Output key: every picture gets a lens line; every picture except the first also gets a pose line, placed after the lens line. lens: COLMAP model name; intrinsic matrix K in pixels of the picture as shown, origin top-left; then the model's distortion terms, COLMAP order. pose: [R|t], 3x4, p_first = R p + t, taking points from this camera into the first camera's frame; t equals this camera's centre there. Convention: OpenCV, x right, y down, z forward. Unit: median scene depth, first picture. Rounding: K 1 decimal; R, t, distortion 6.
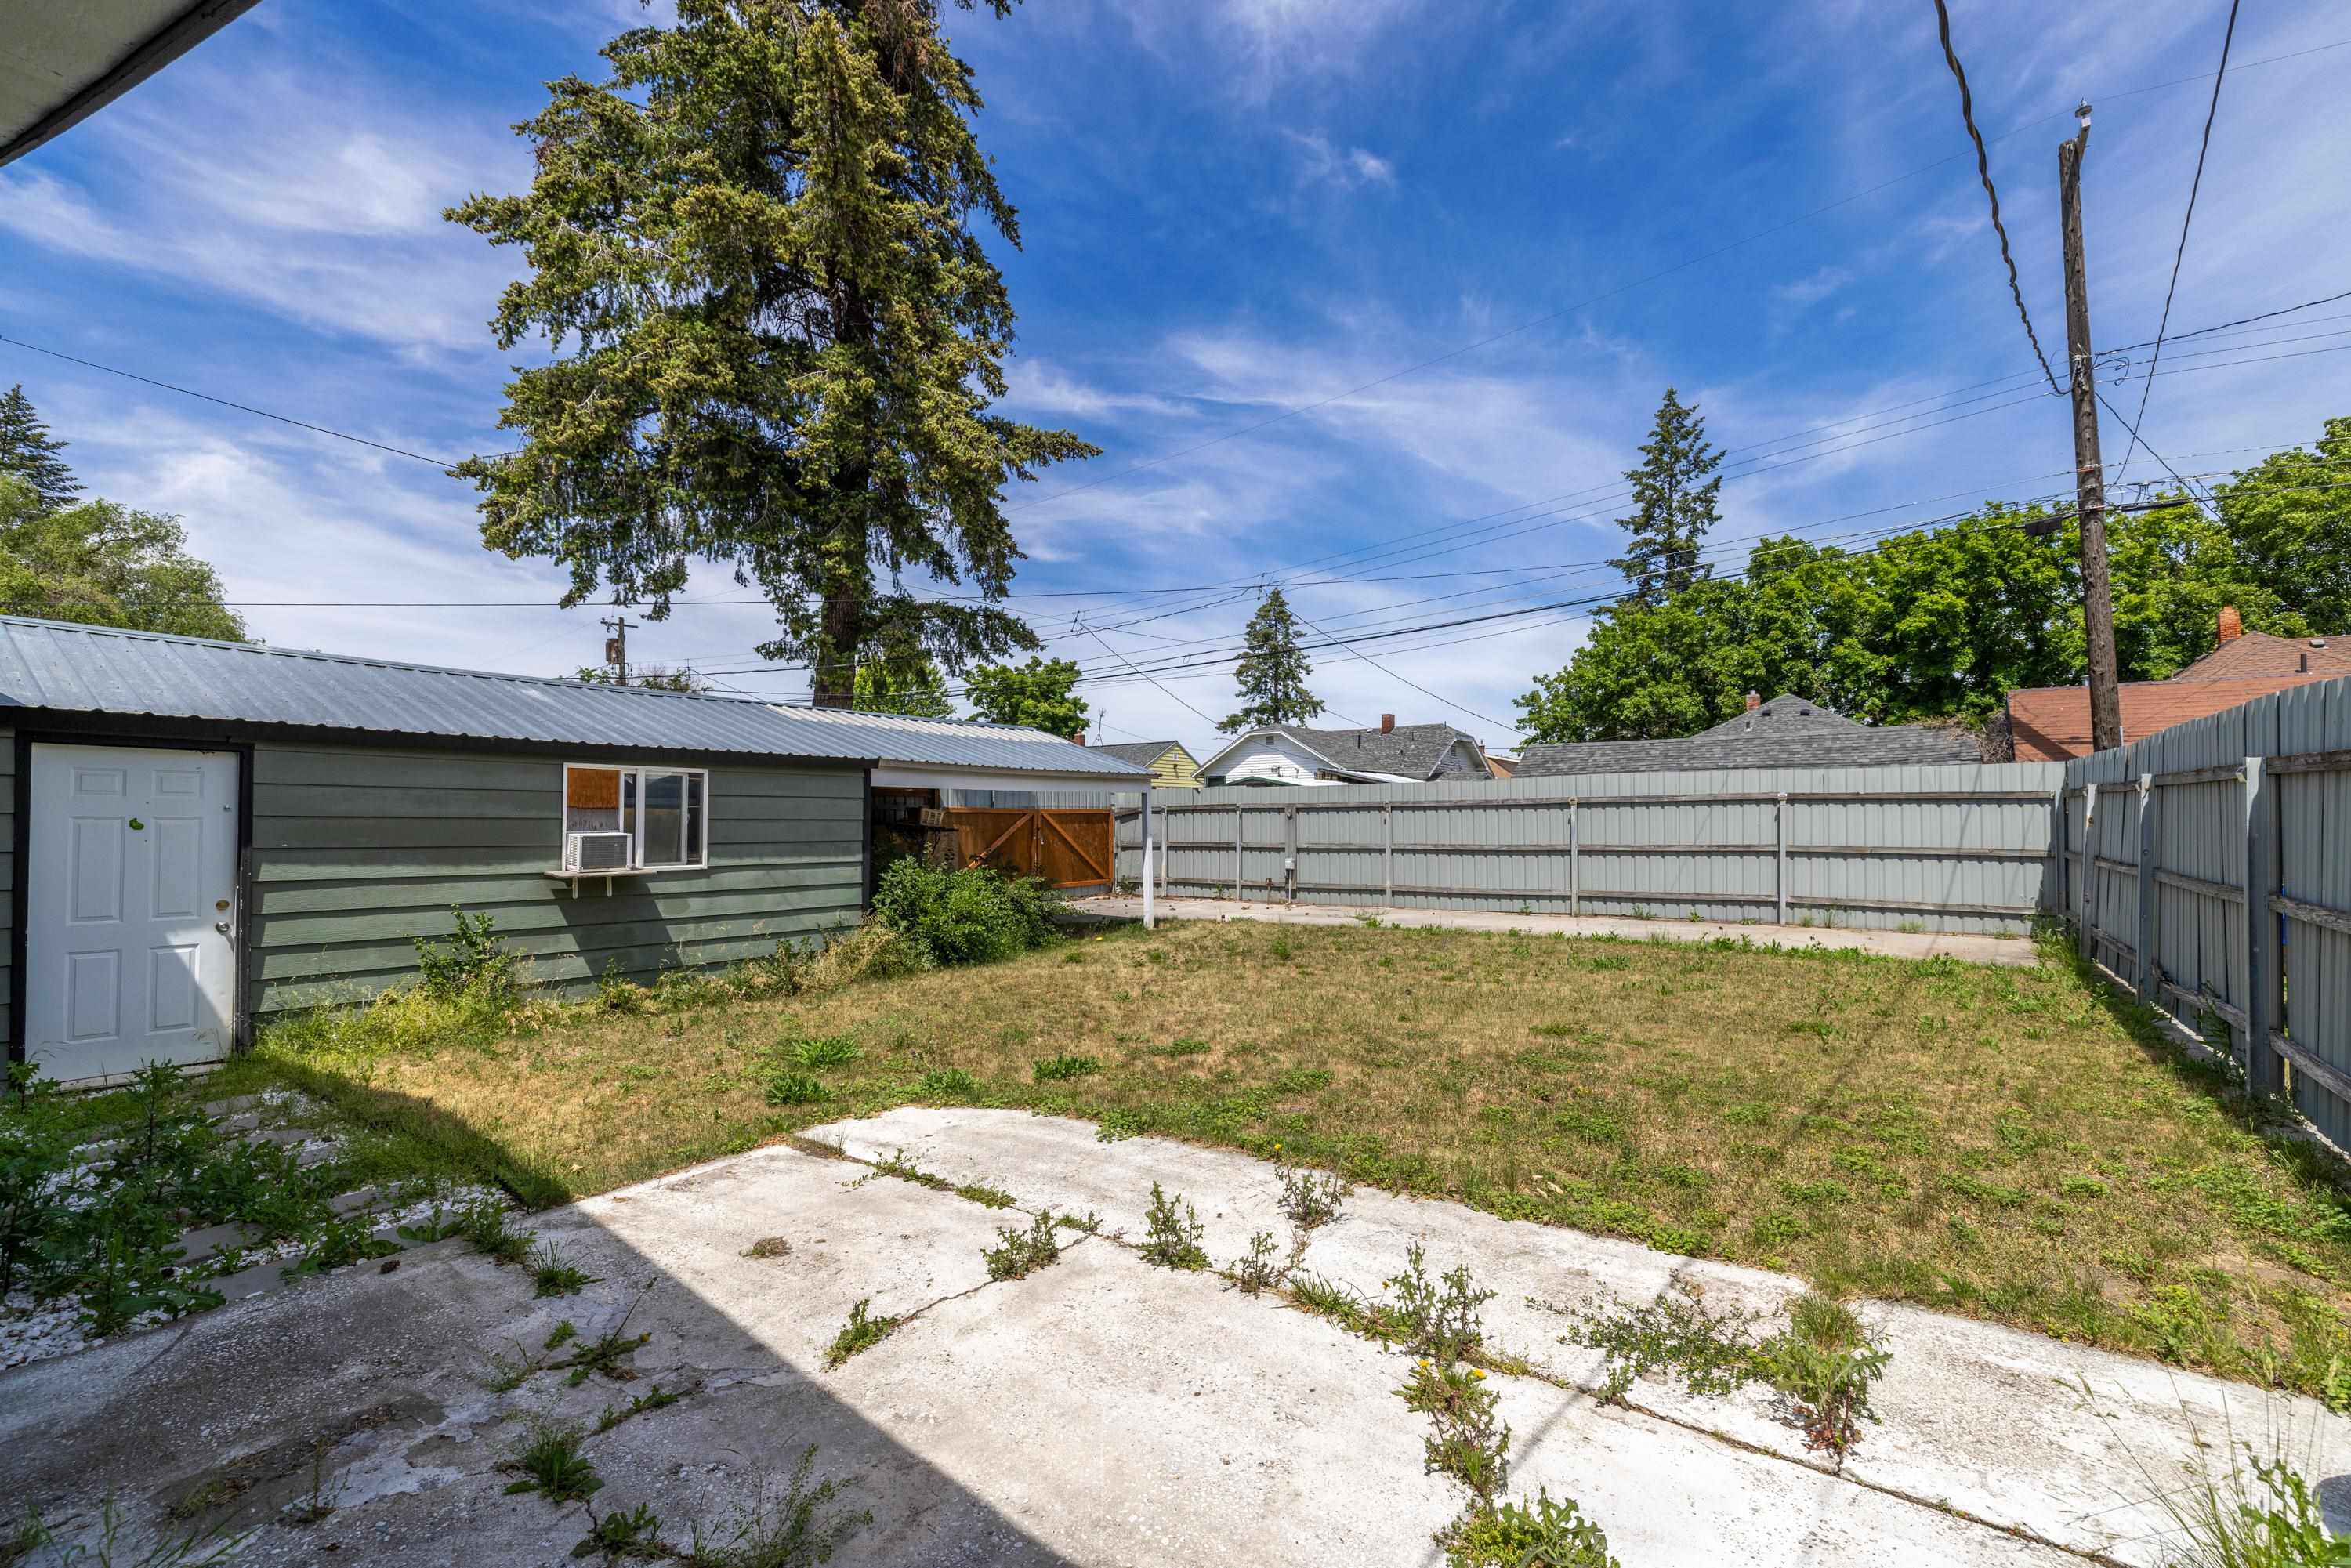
lens RADIAL K [[1004.0, 0, 1186.0], [0, 1004.0, 787.8], [0, 0, 1]] dist [0.000406, 0.000300]
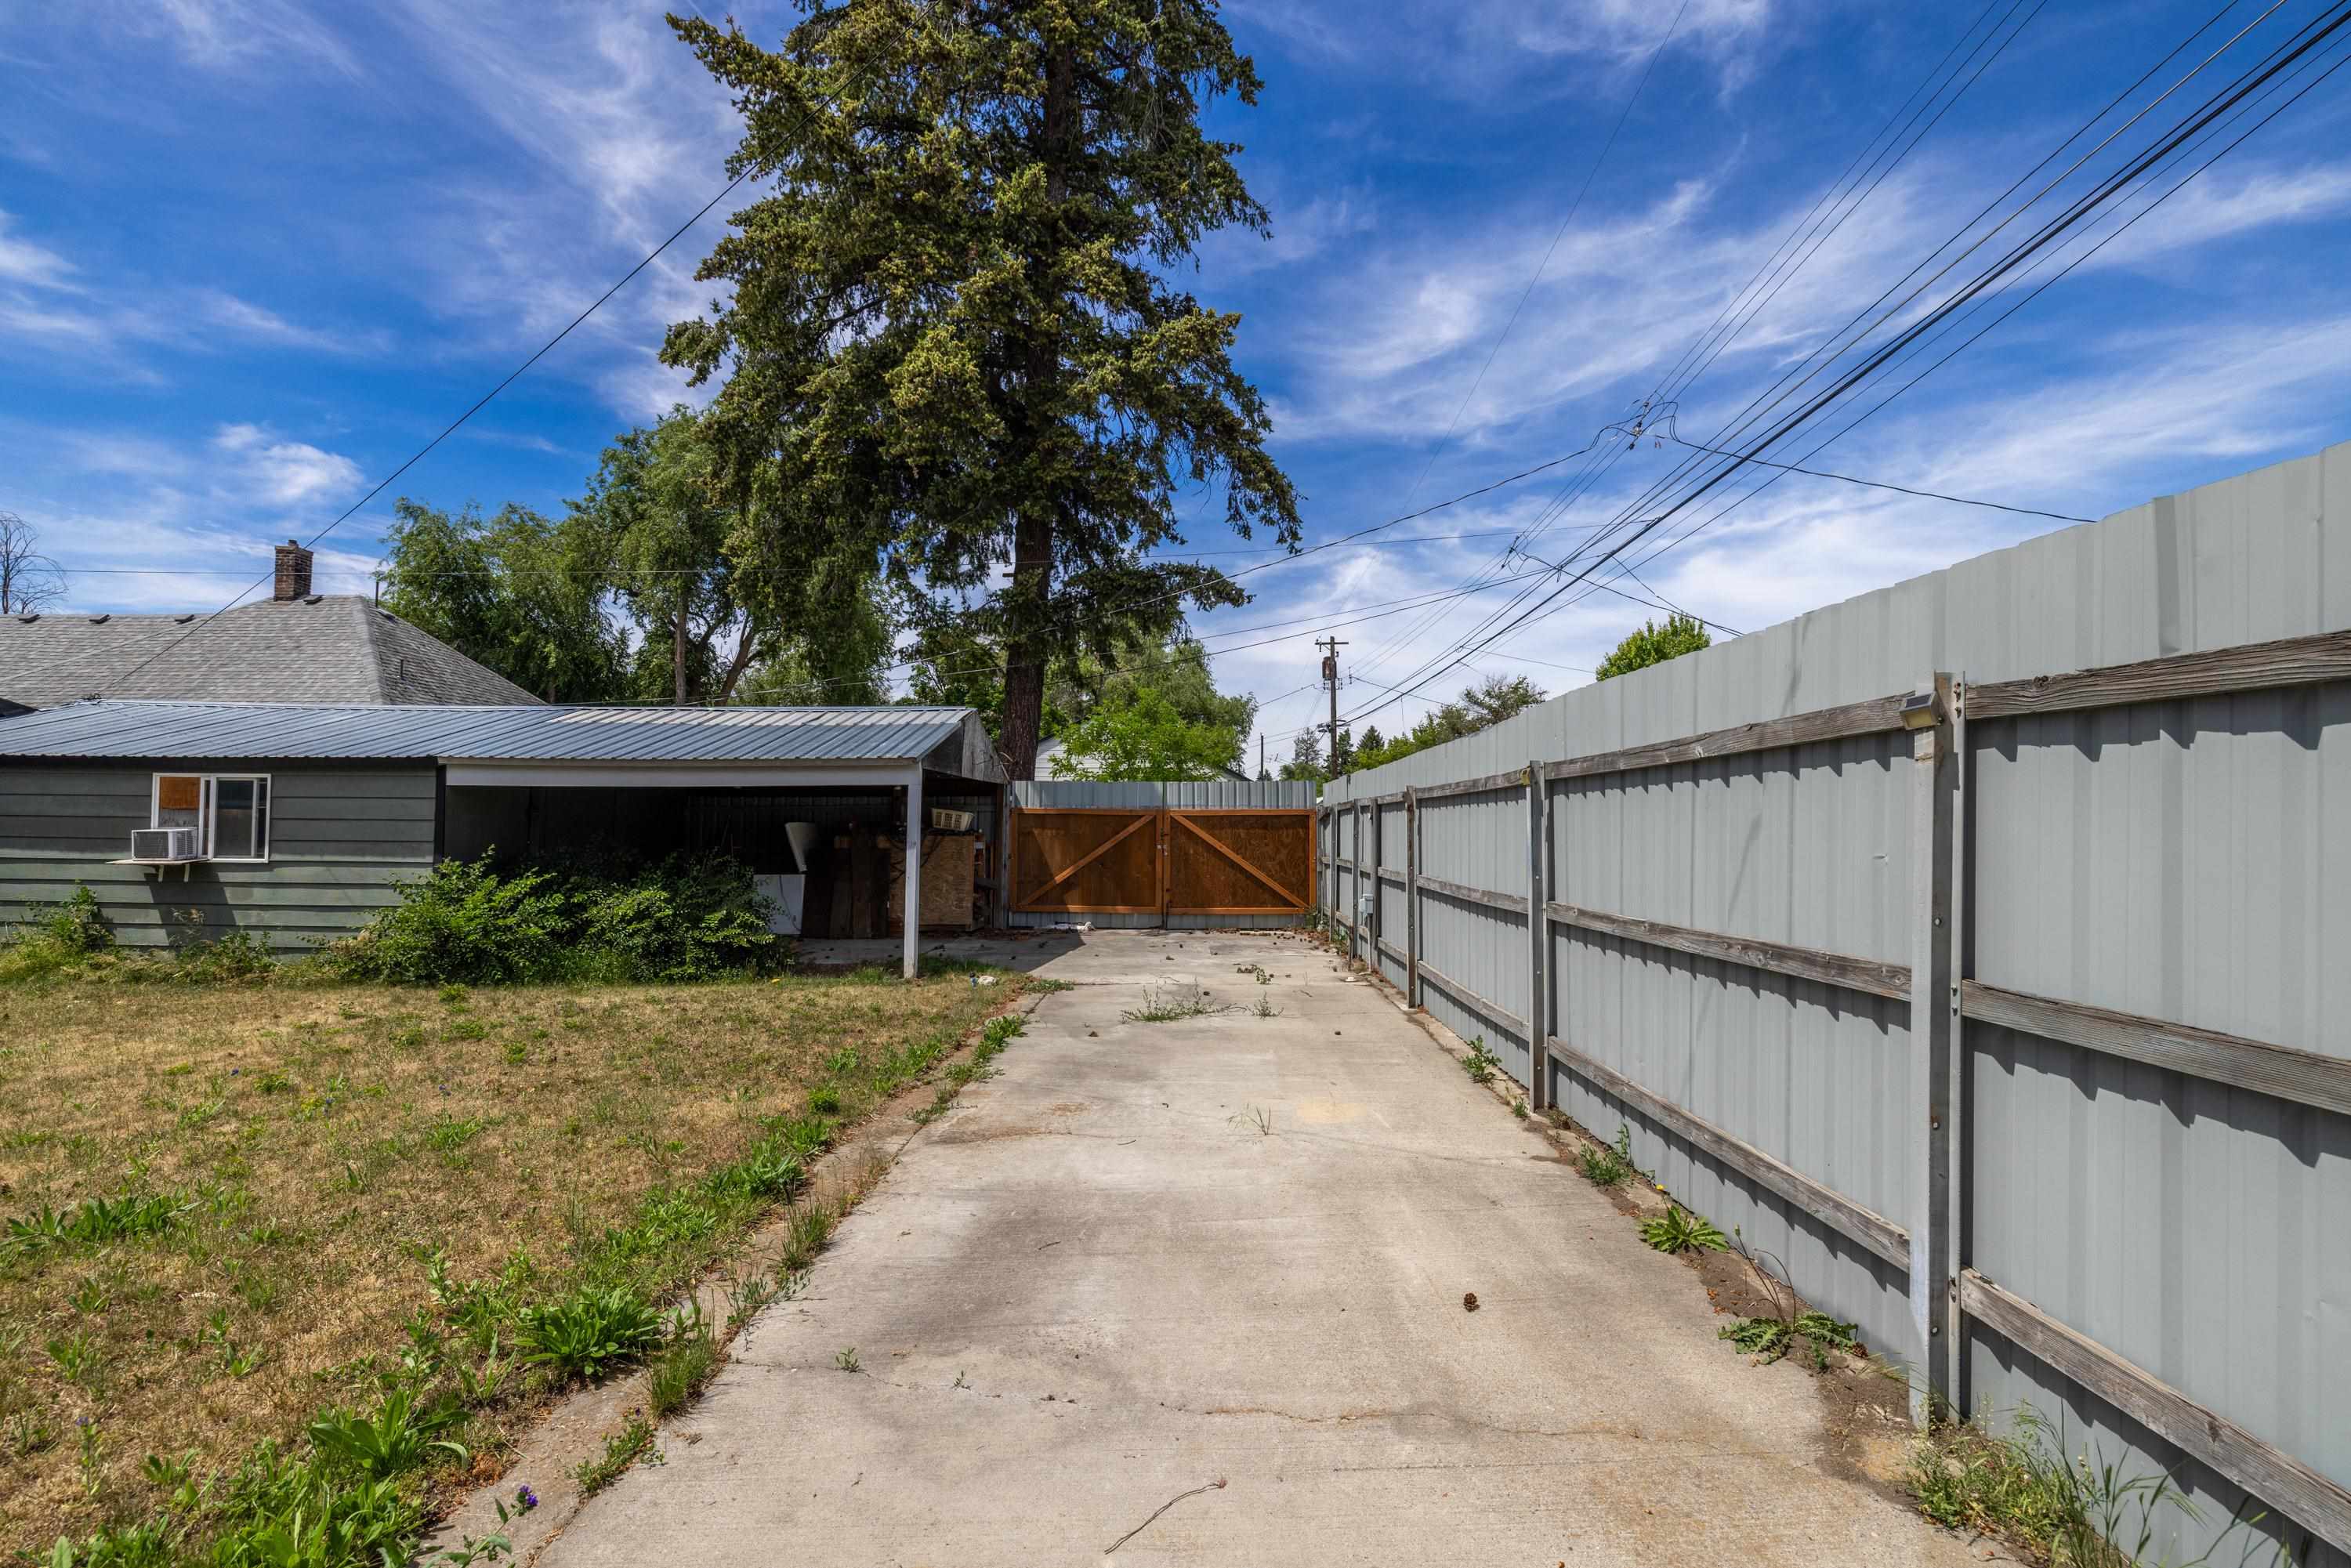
lens RADIAL K [[1004.0, 0, 1166.1], [0, 1004.0, 799.5], [0, 0, 1]] dist [0.000406, 0.000300]
pose [[0.560167, -0.016266, -0.828220, 0.651947], [0.018912, 0.999798, -0.006844, 0.023643], [0.828164, -0.011829, 0.560362, 0.773974]]
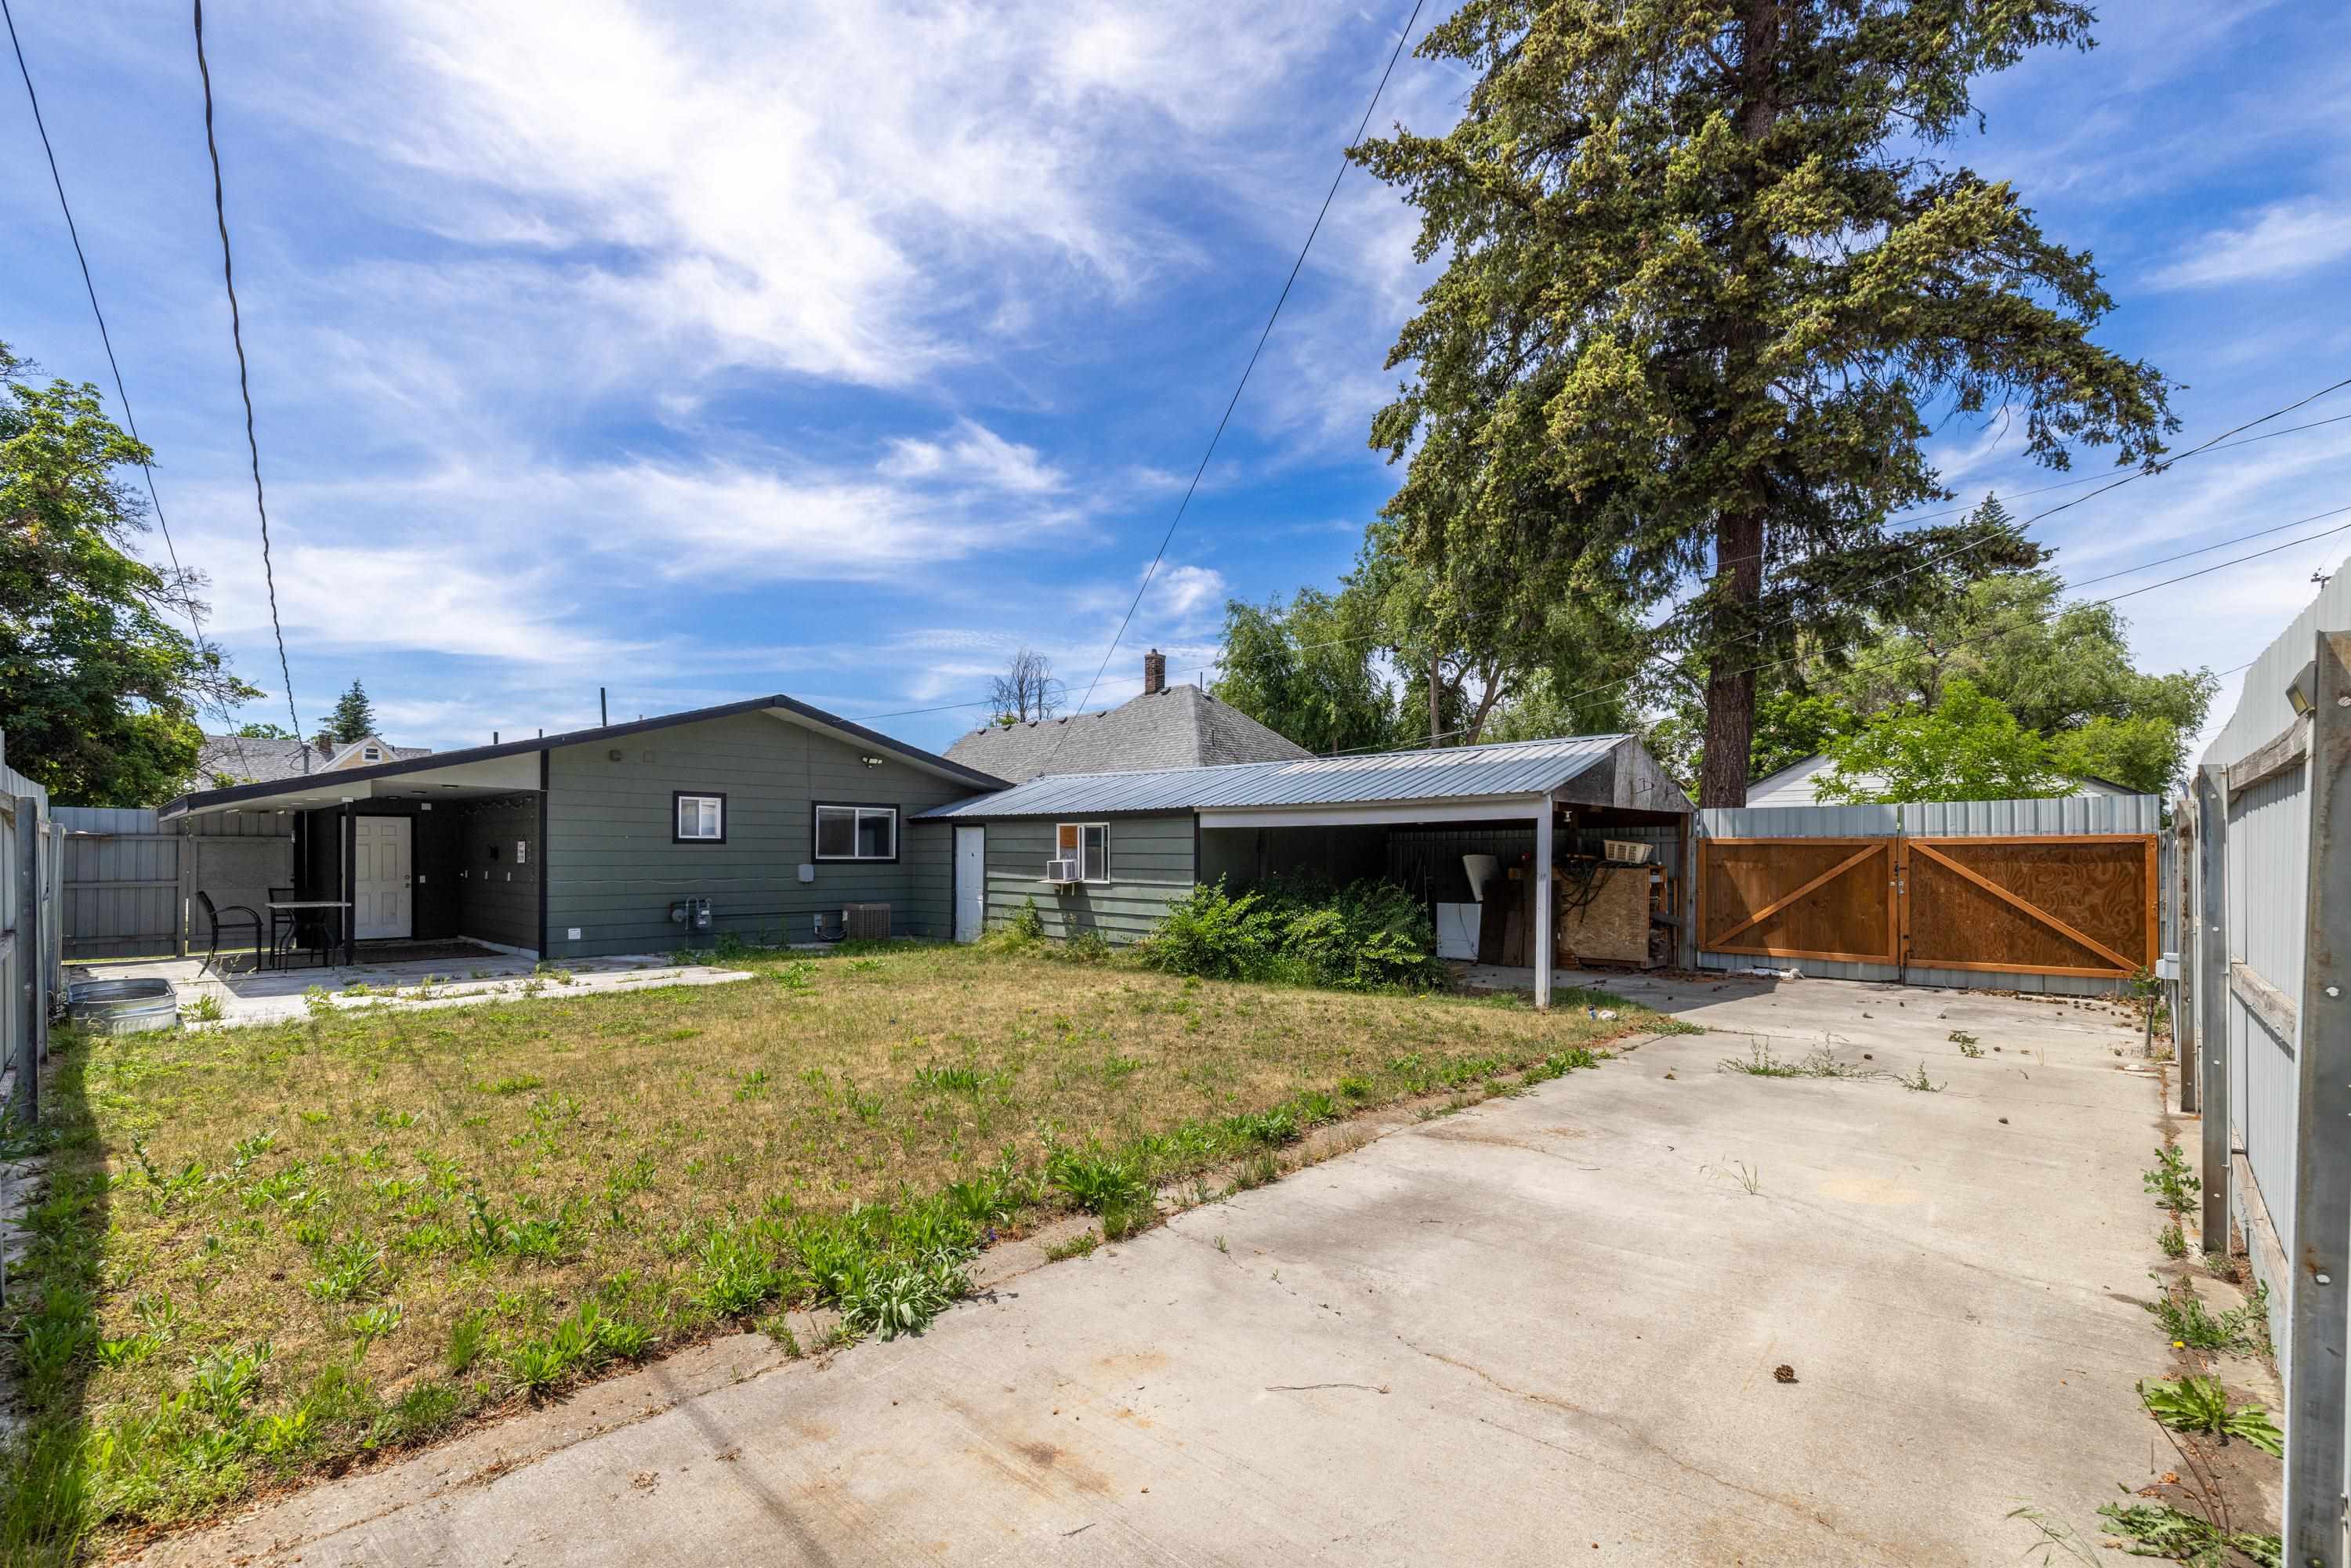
lens RADIAL K [[1004.0, 0, 1151.0], [0, 1004.0, 871.9], [0, 0, 1]] dist [0.000406, 0.000300]
pose [[-0.157330, 0.018826, -0.987367, 0.716197], [0.027474, 0.999515, 0.014680, 0.025374], [0.987164, -0.024817, -0.157770, 0.850144]]
